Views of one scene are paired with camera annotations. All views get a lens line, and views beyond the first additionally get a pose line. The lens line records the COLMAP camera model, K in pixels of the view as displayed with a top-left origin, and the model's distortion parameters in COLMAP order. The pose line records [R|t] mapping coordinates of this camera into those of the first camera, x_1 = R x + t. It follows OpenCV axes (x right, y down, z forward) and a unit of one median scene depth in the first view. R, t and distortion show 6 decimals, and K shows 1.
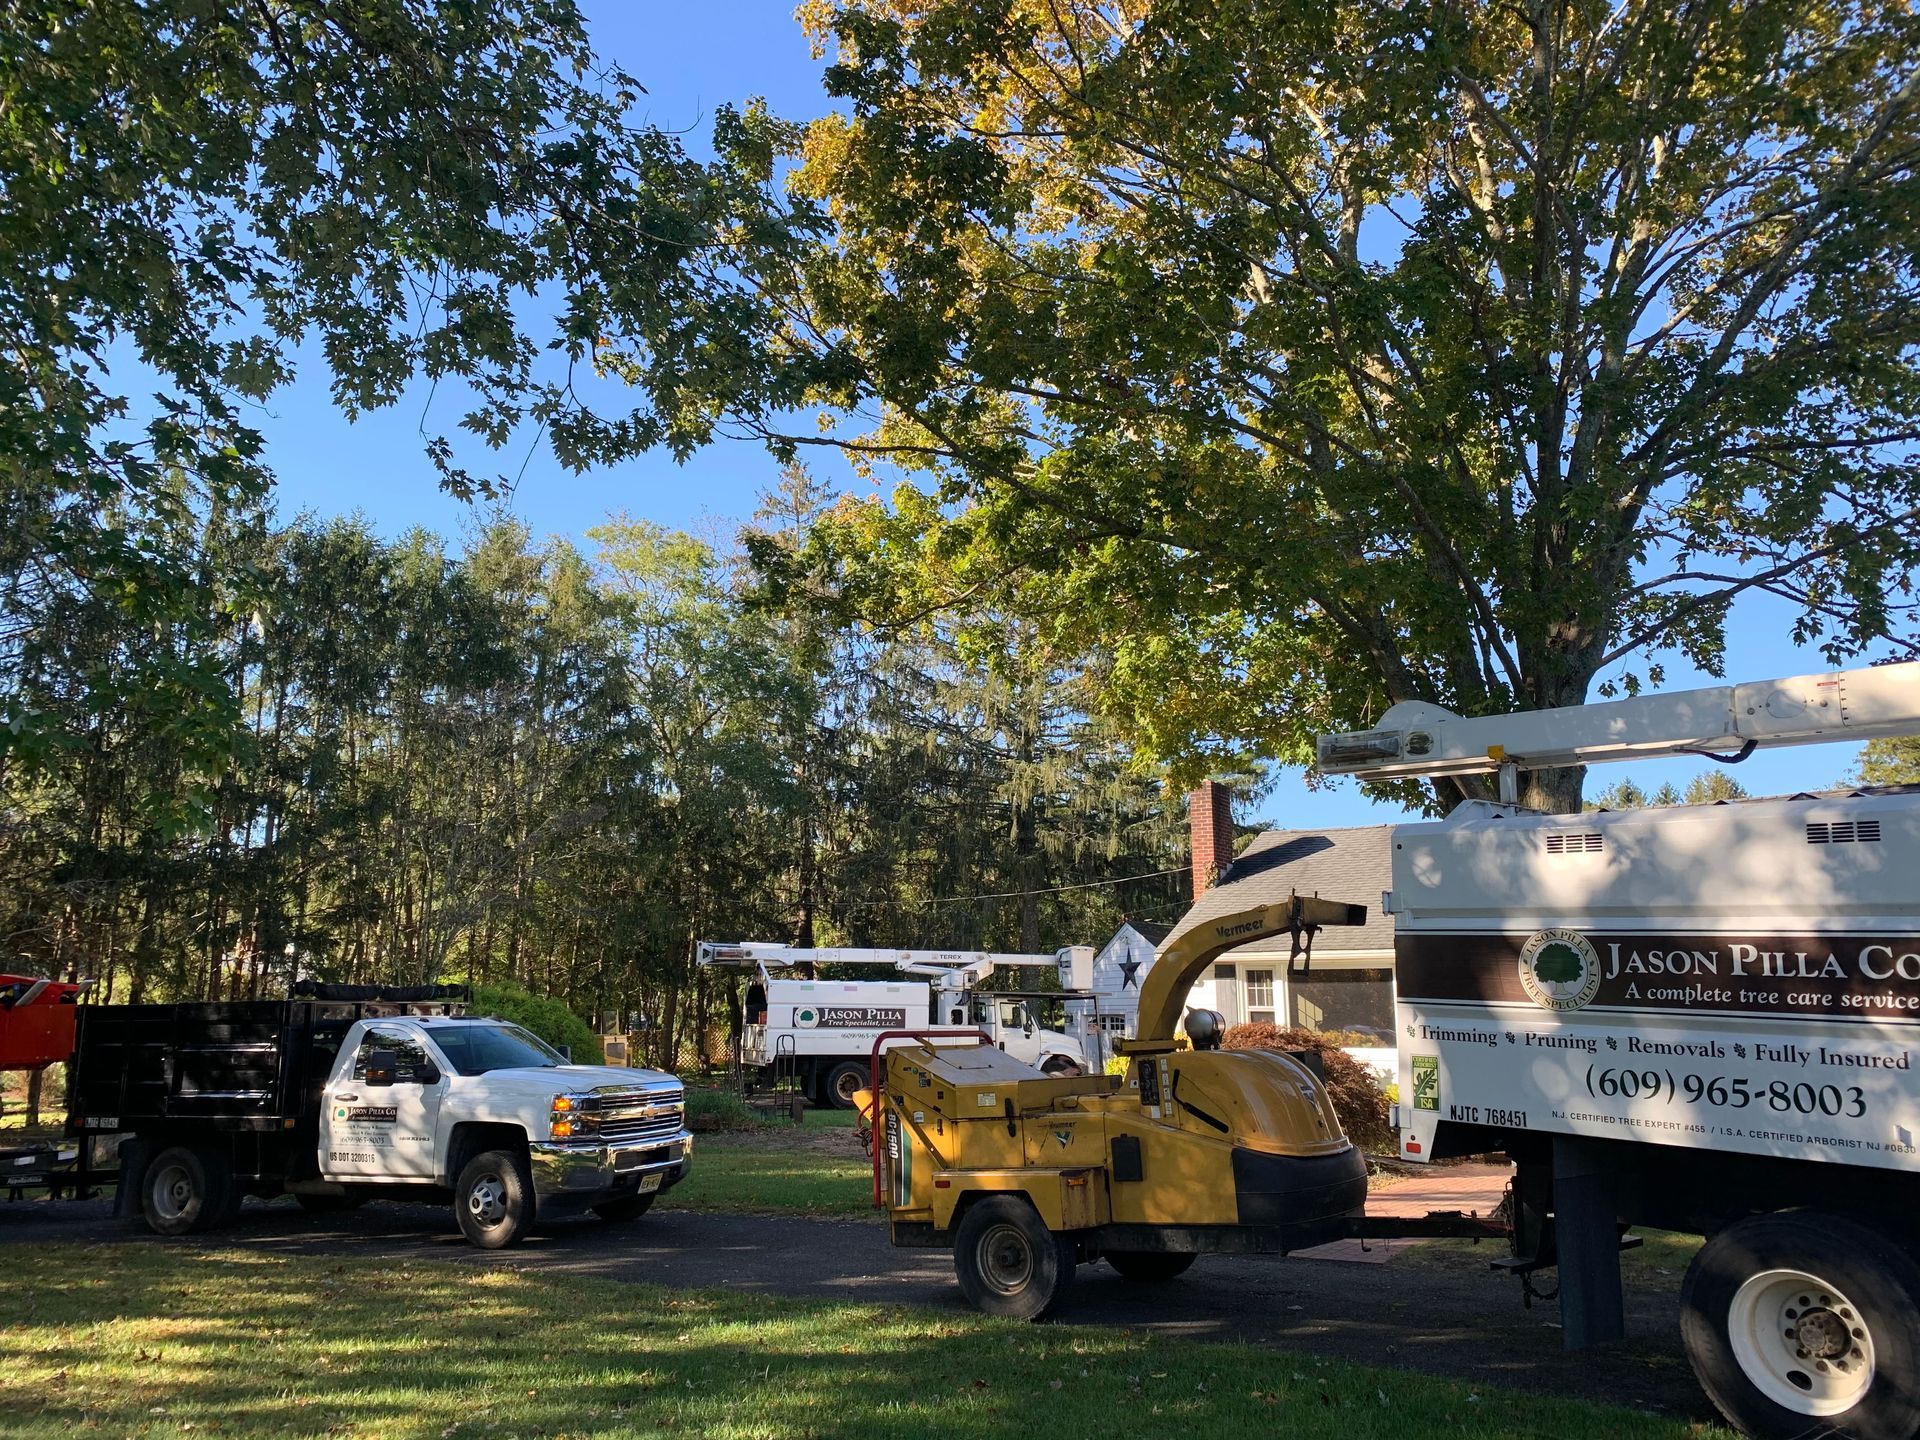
lens RADIAL K [[1464.1, 0, 960.0], [0, 1464.1, 720.0], [0, 0, 1]] dist [0.008273, -0.003456]
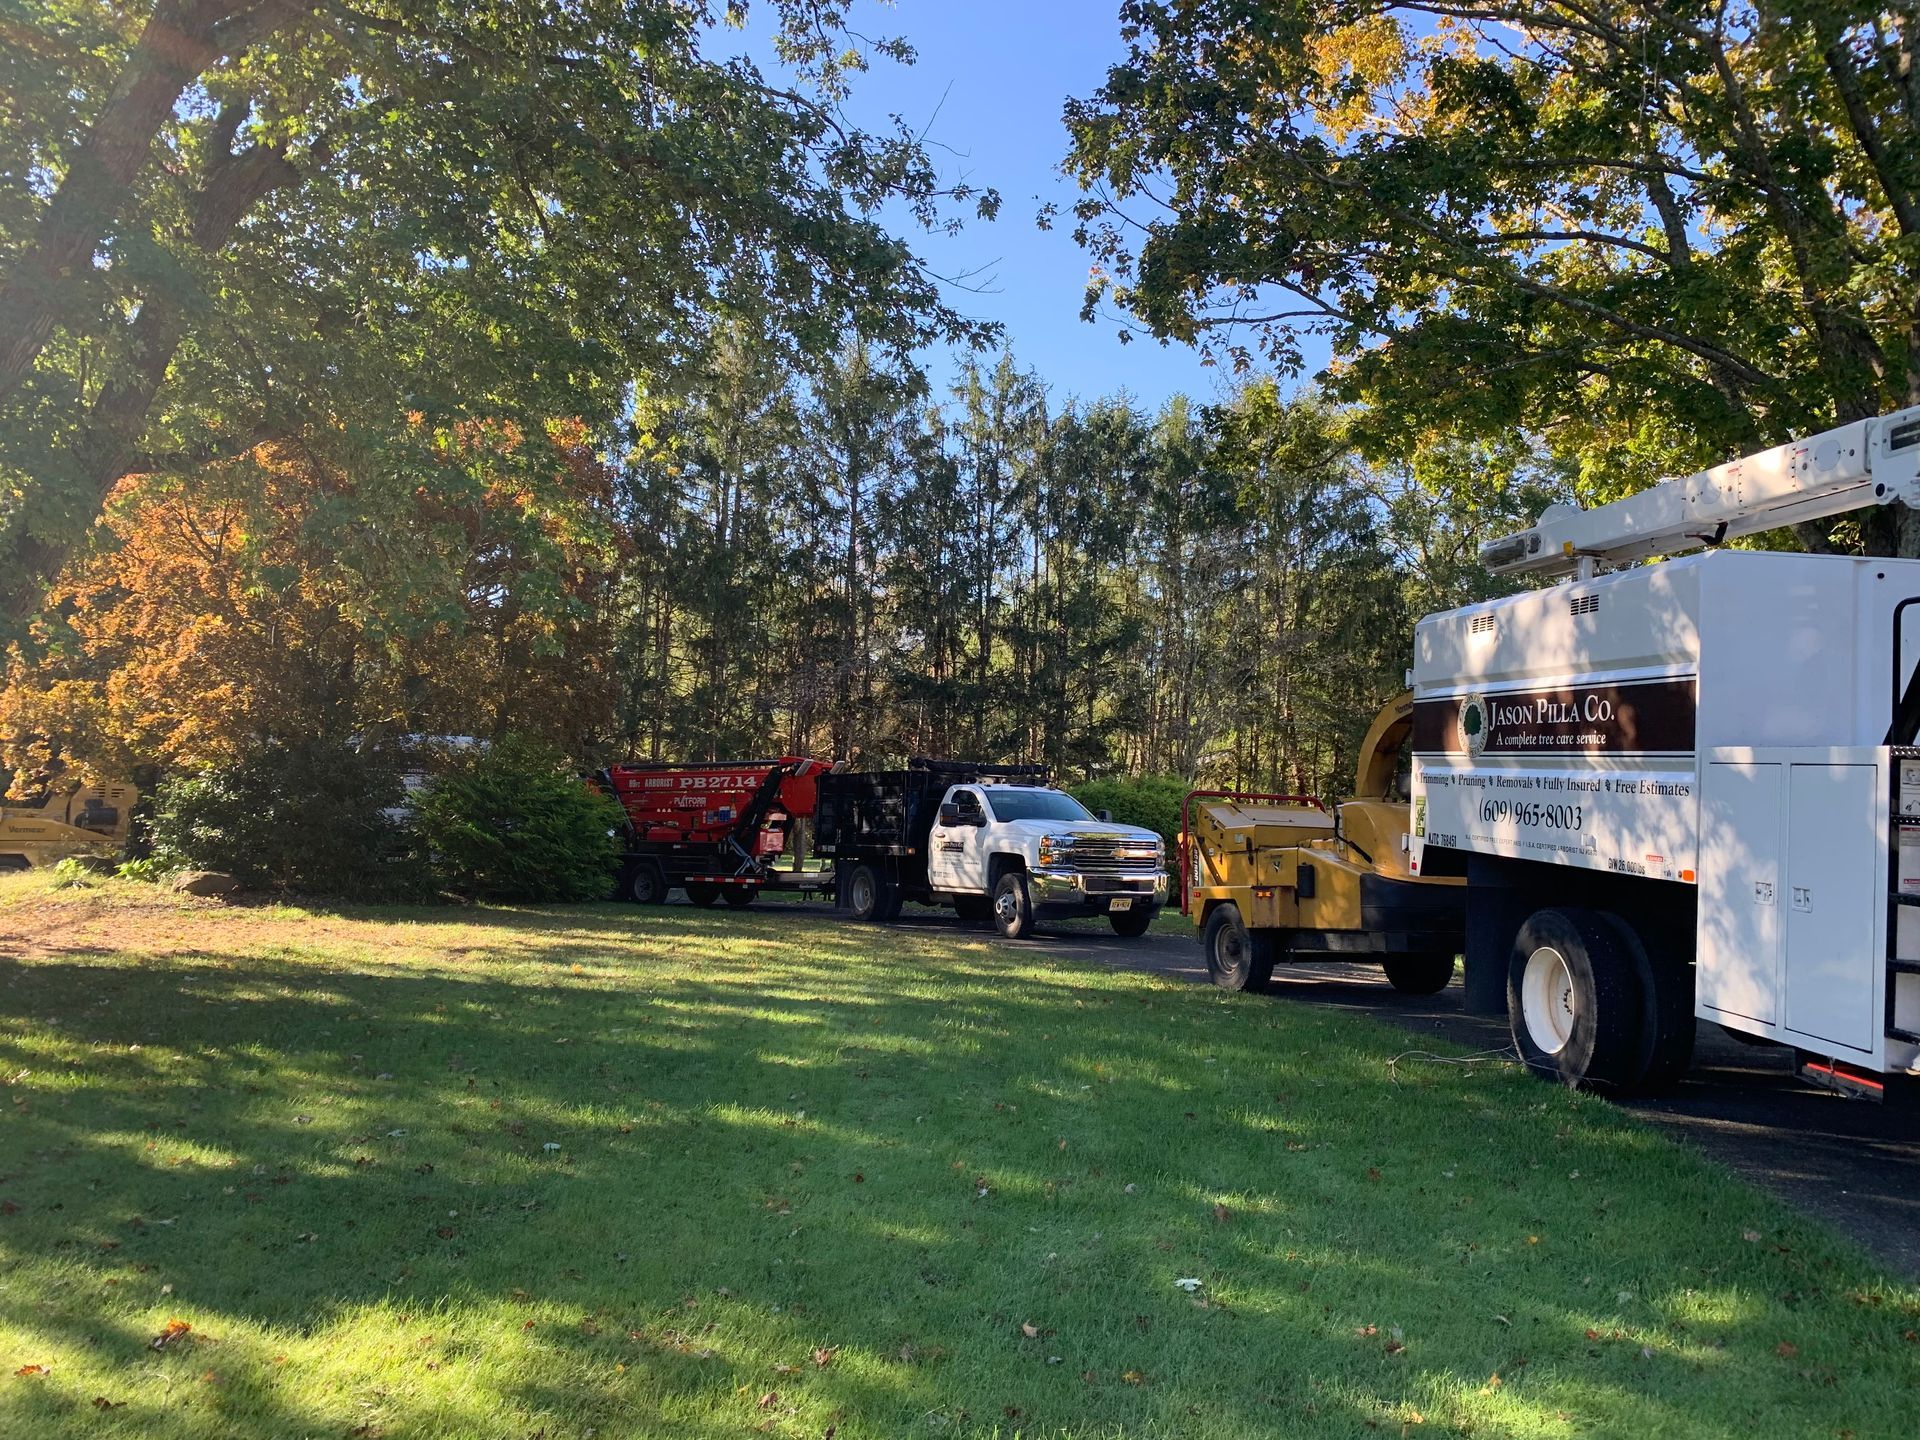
lens RADIAL K [[1464.1, 0, 960.0], [0, 1464.1, 720.0], [0, 0, 1]] dist [0.008273, -0.003456]
pose [[0.810420, -0.008572, -0.585786, 0.640999], [0.076291, 0.992923, 0.091016, 0.014445], [0.580861, -0.118451, 0.805339, -0.219828]]
